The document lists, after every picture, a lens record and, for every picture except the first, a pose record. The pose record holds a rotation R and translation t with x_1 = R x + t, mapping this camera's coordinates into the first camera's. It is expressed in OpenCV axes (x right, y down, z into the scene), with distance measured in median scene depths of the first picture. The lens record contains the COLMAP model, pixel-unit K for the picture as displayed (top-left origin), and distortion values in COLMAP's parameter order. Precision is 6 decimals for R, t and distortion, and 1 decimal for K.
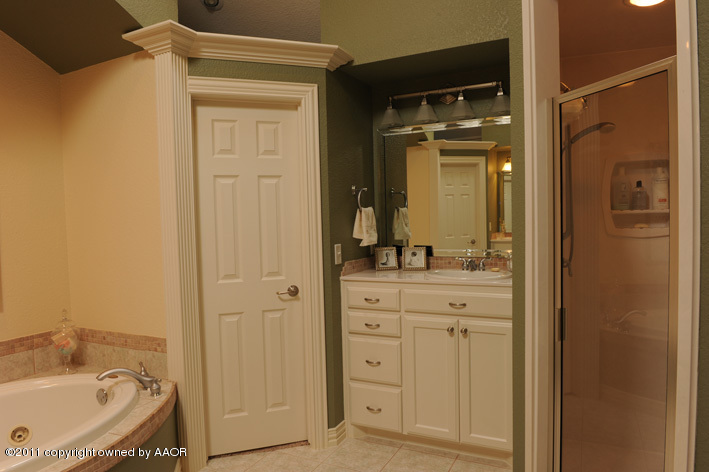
lens RADIAL K [[484.0, 0, 354.5], [0, 484.0, 236.0], [0, 0, 1]] dist [-0.049989, 0.000242]
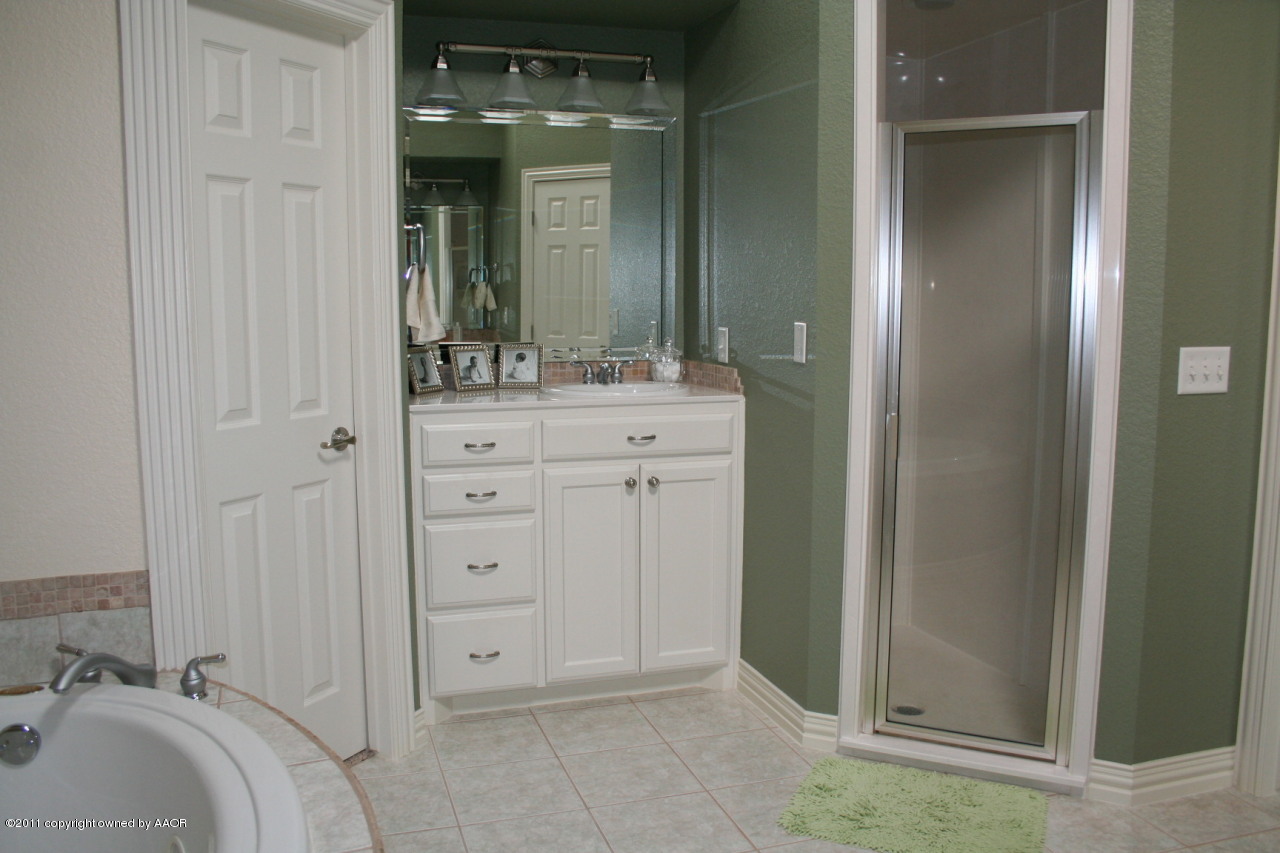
lens RADIAL K [[1080.3, 0, 640.0], [0, 1080.3, 426.5], [0, 0, 1]] dist [-0.157034, 0.143508]
pose [[0.709637, -0.062292, 0.701809, -0.647478], [0.010855, 0.996932, 0.077511, 0.025200], [-0.704484, -0.047387, 0.708136, 0.073481]]
